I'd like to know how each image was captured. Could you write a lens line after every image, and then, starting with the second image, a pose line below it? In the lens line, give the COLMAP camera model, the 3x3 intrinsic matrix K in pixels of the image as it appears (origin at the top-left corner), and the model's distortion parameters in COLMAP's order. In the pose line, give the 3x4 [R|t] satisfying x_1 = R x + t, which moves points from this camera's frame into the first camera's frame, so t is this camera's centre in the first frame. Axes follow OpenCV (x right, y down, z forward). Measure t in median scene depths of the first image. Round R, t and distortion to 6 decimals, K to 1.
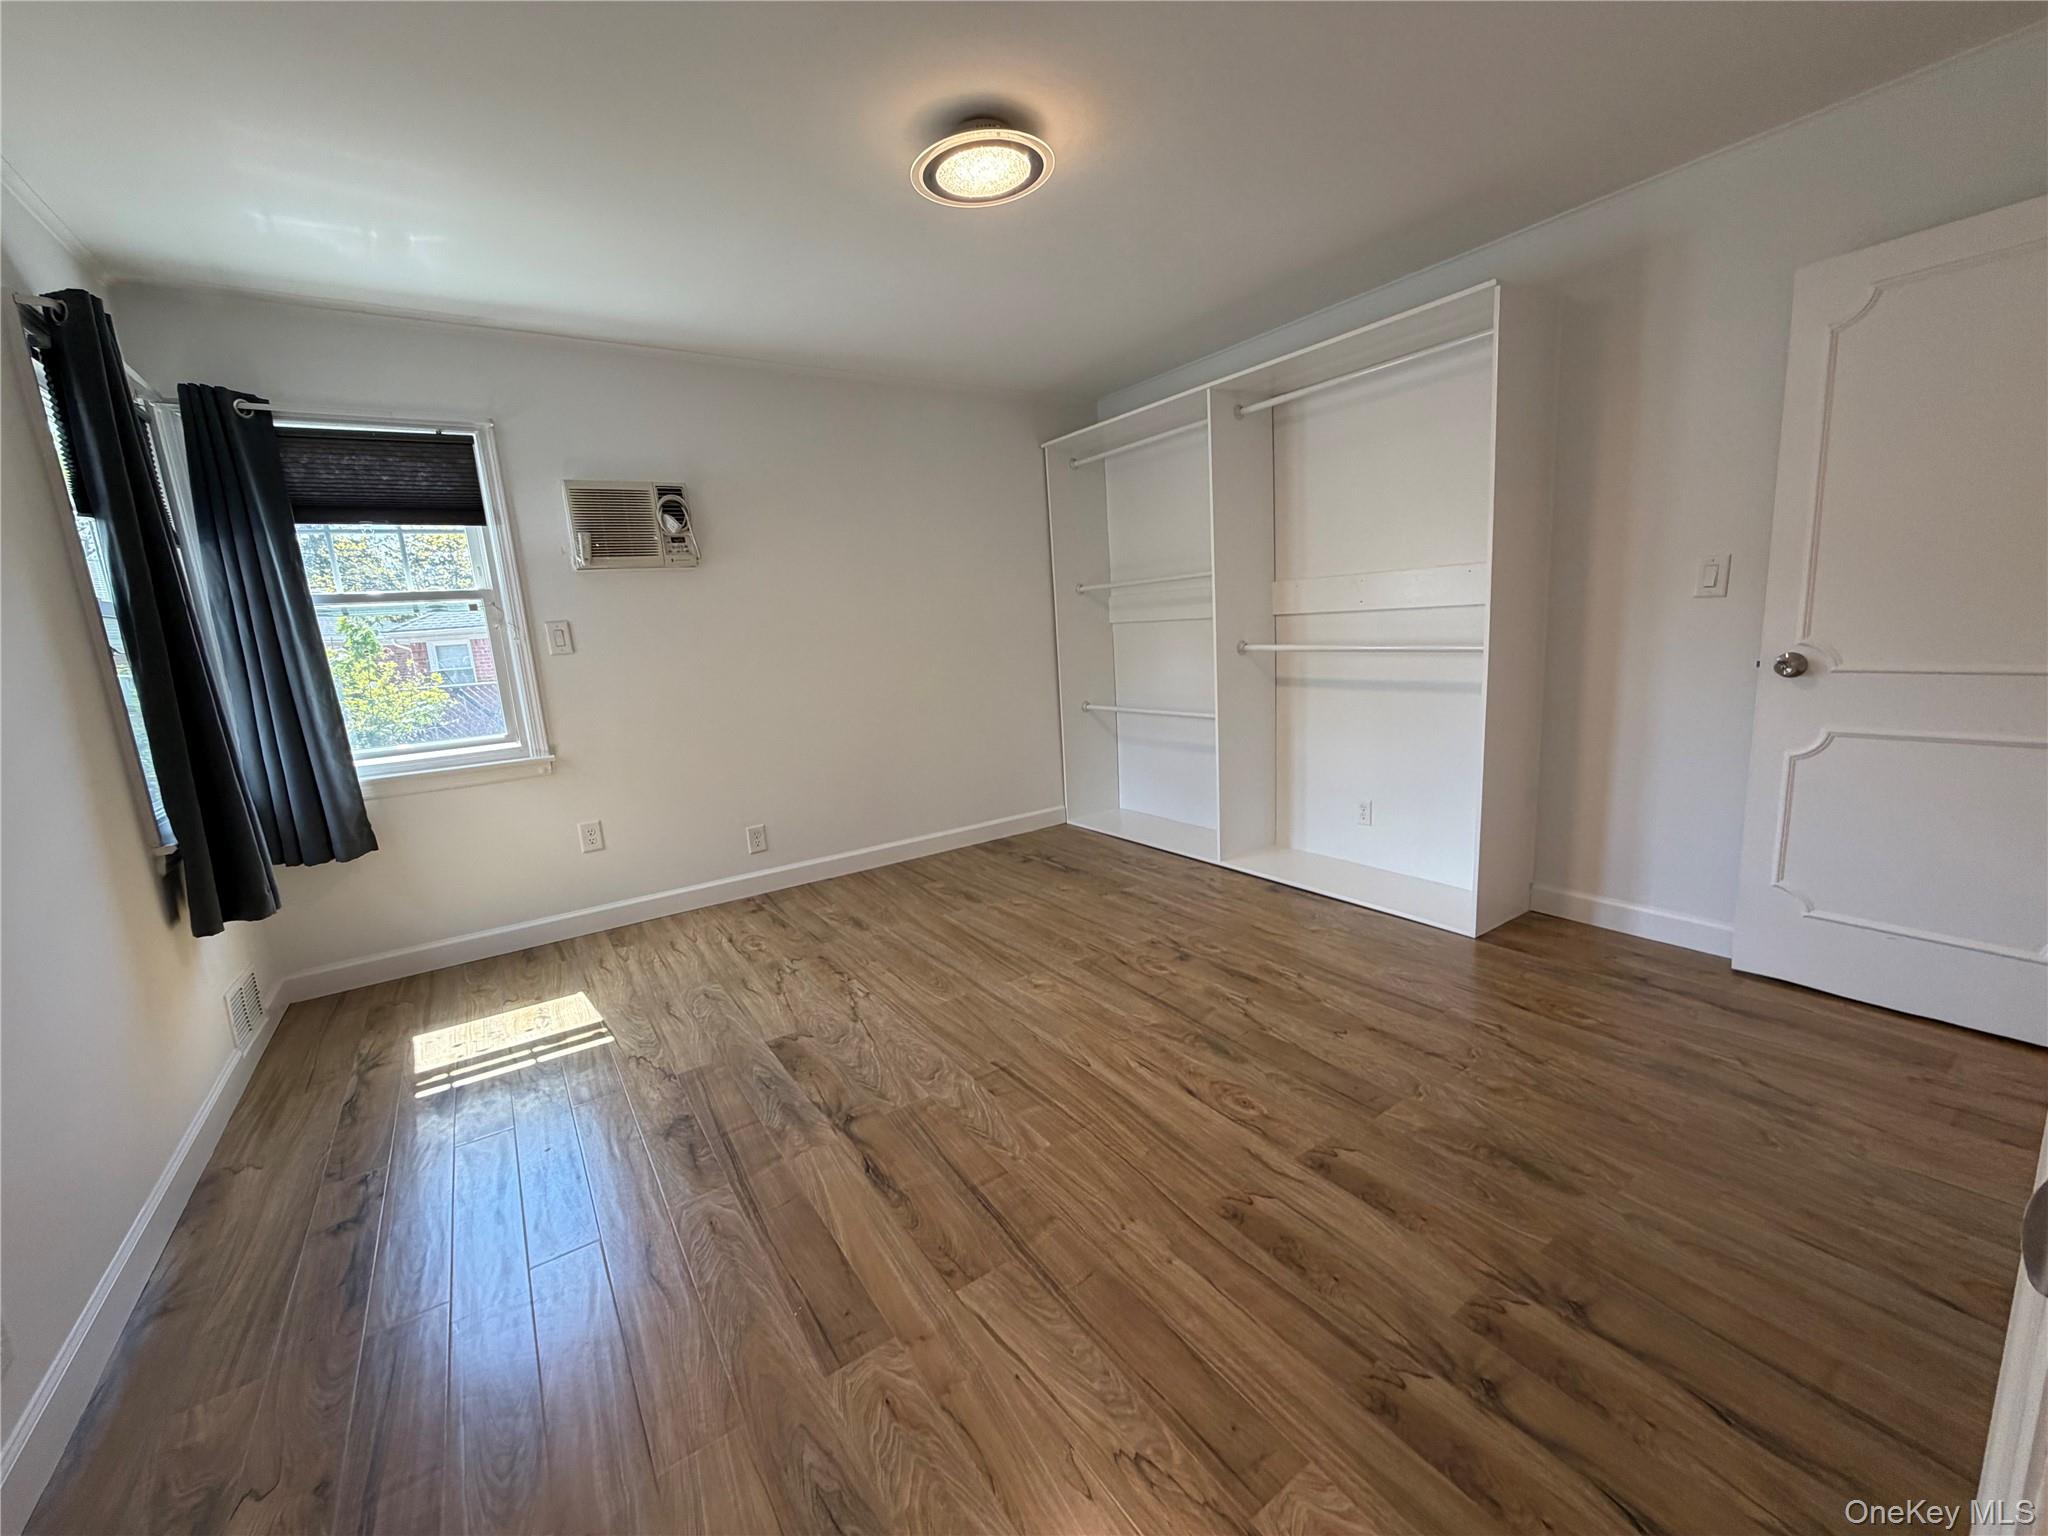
lens RADIAL K [[815.5, 0, 1021.1], [0, 815.5, 766.4], [0, 0, 1]] dist [0.000116, -0.000041]
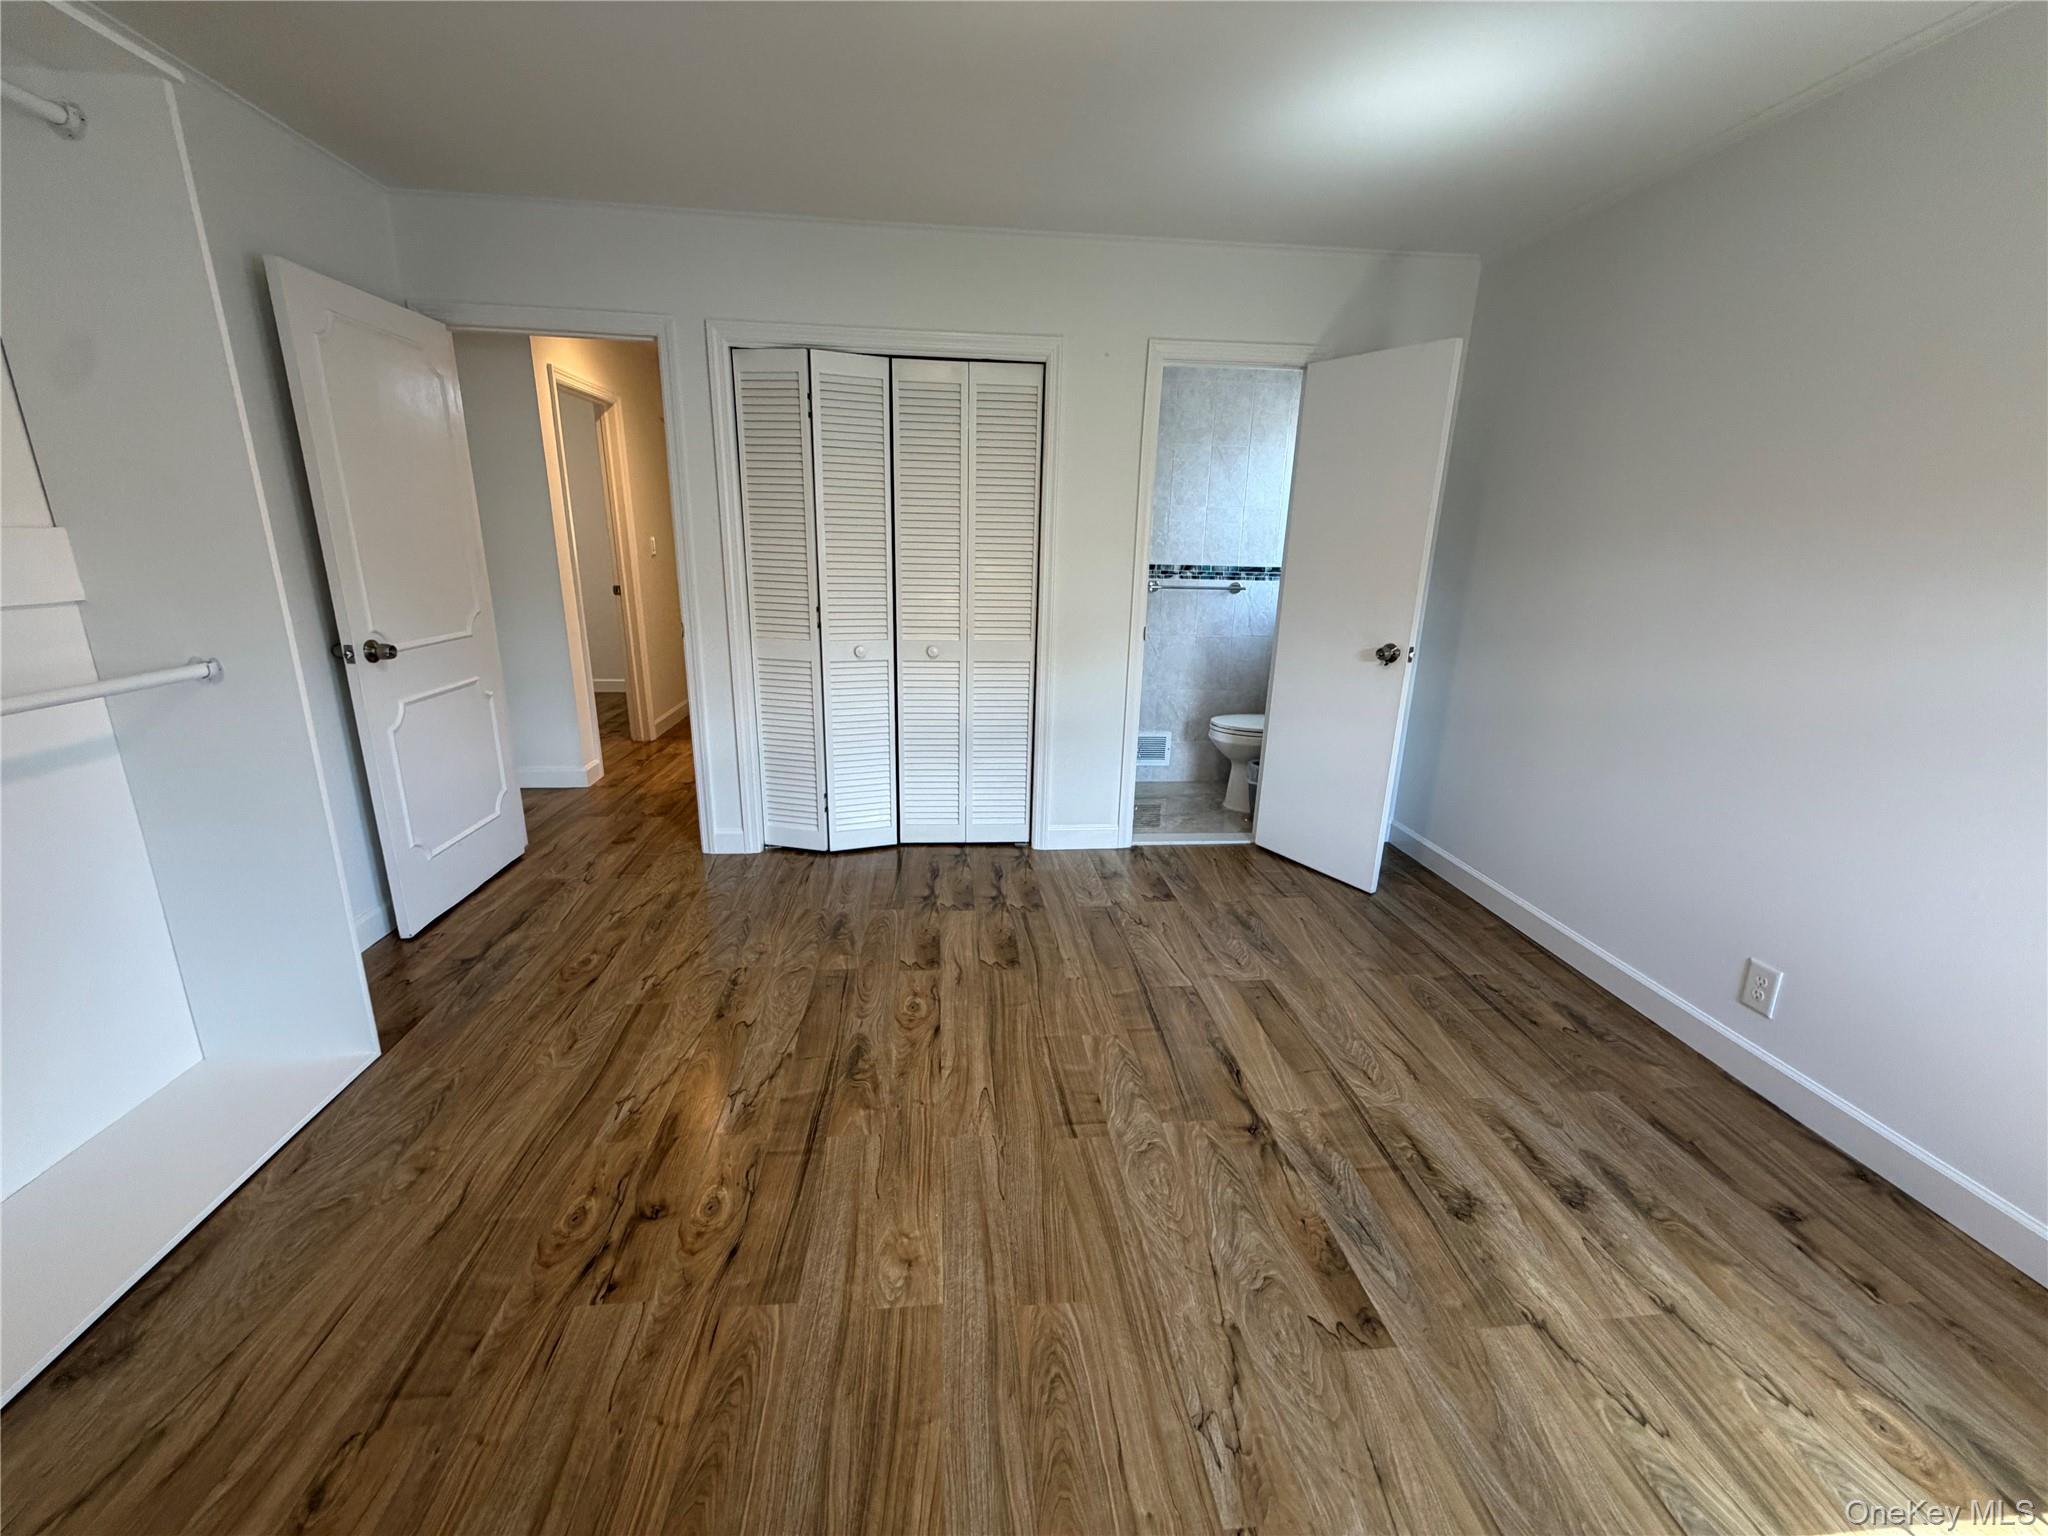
lens RADIAL K [[815.5, 0, 1021.1], [0, 815.5, 766.4], [0, 0, 1]] dist [0.000116, -0.000041]
pose [[-0.879707, -0.087134, 0.467464, -0.336325], [0.118487, 0.911894, 0.392952, -0.307105], [-0.460517, 0.401071, -0.791875, 1.508495]]
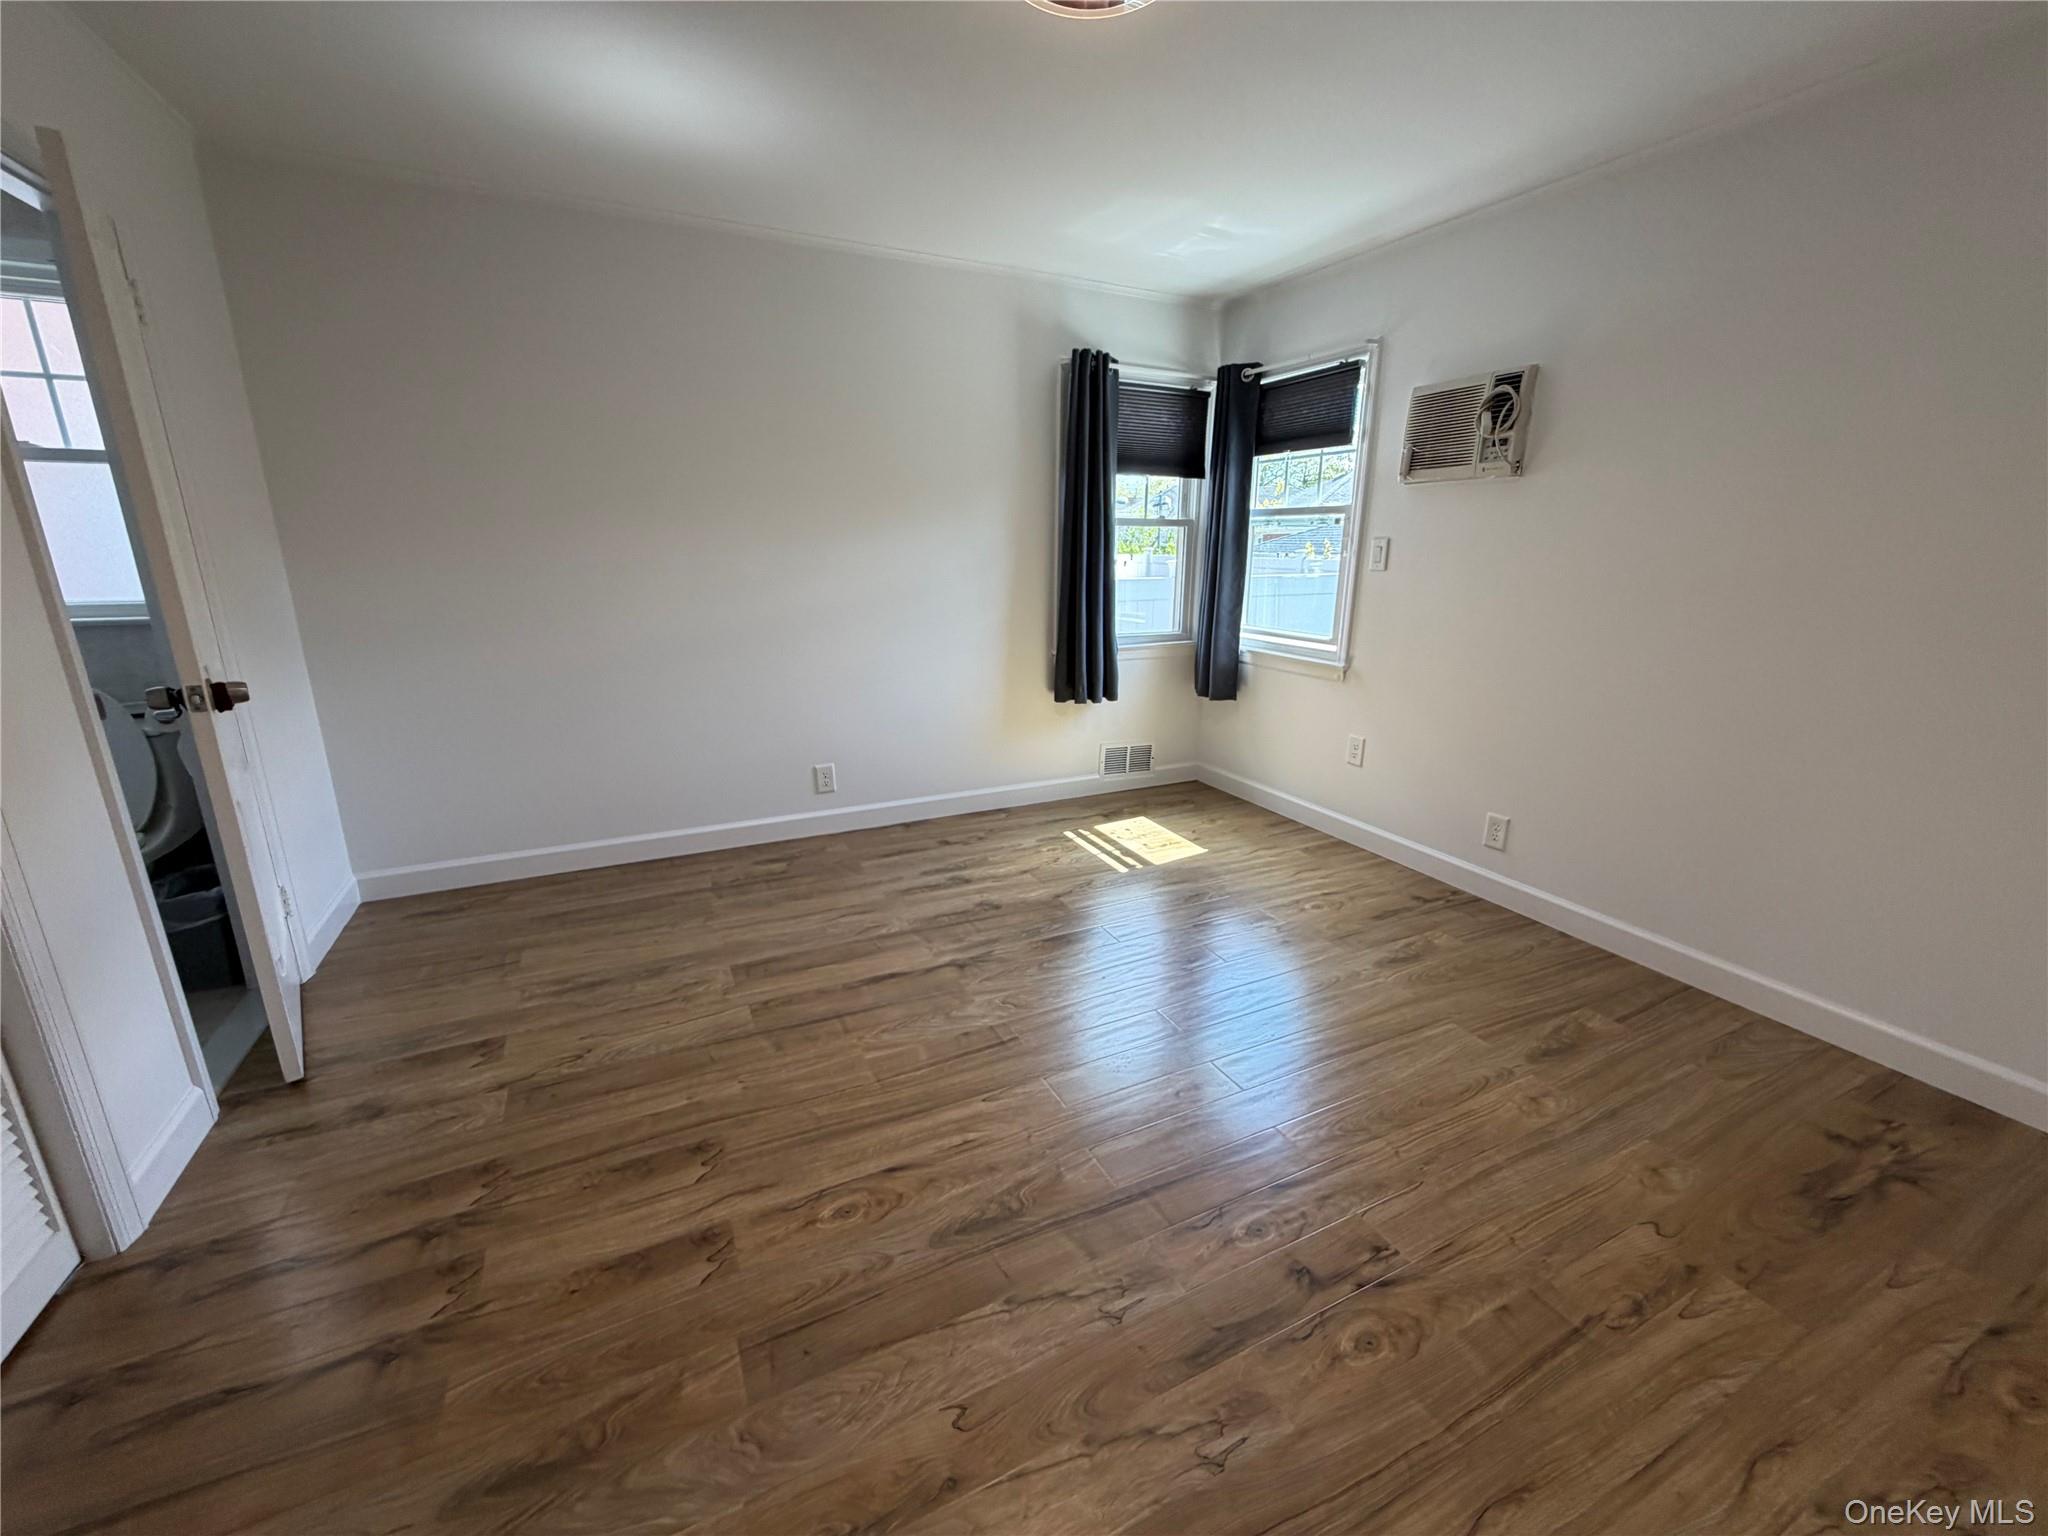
lens RADIAL K [[815.5, 0, 1021.1], [0, 815.5, 766.4], [0, 0, 1]] dist [0.000116, -0.000041]
pose [[-0.136967, 0.321984, -0.936785, 0.754005], [-0.177762, 0.922356, 0.343015, -0.260653], [0.974495, 0.213507, -0.069096, 0.988621]]
